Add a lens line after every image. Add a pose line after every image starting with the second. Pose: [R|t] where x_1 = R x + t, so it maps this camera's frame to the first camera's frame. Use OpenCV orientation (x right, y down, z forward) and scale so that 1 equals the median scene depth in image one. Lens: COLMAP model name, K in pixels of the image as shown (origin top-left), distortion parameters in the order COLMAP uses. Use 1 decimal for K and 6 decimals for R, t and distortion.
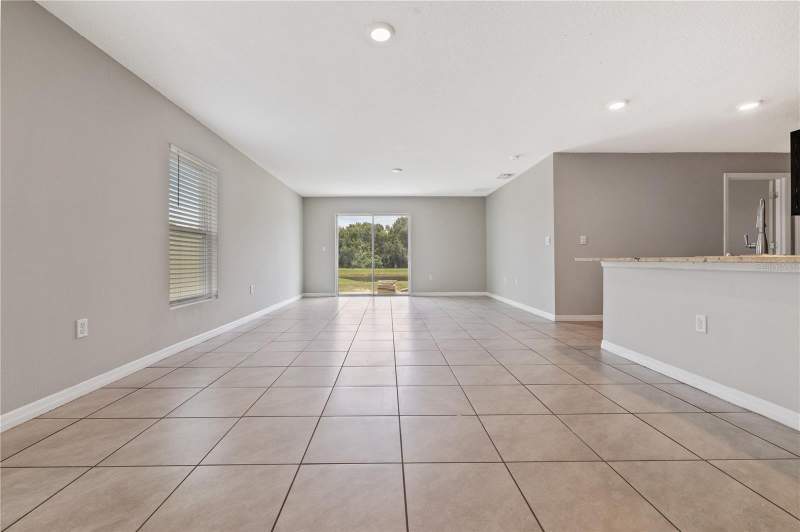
lens RADIAL K [[337.9, 0, 395.6], [0, 337.9, 261.5], [0, 0, 1]] dist [0.010394, 0.000113]
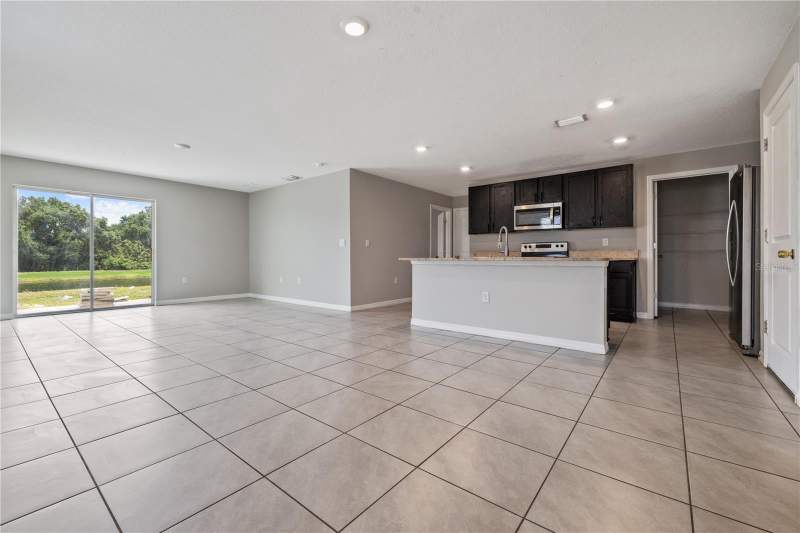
lens RADIAL K [[337.9, 0, 392.9], [0, 337.9, 262.1], [0, 0, 1]] dist [0.010394, 0.000113]
pose [[0.649609, -0.005357, 0.760249, -0.209065], [0.003926, 0.999985, 0.003691, 0.000472], [-0.760258, 0.000587, 0.649621, 0.080779]]
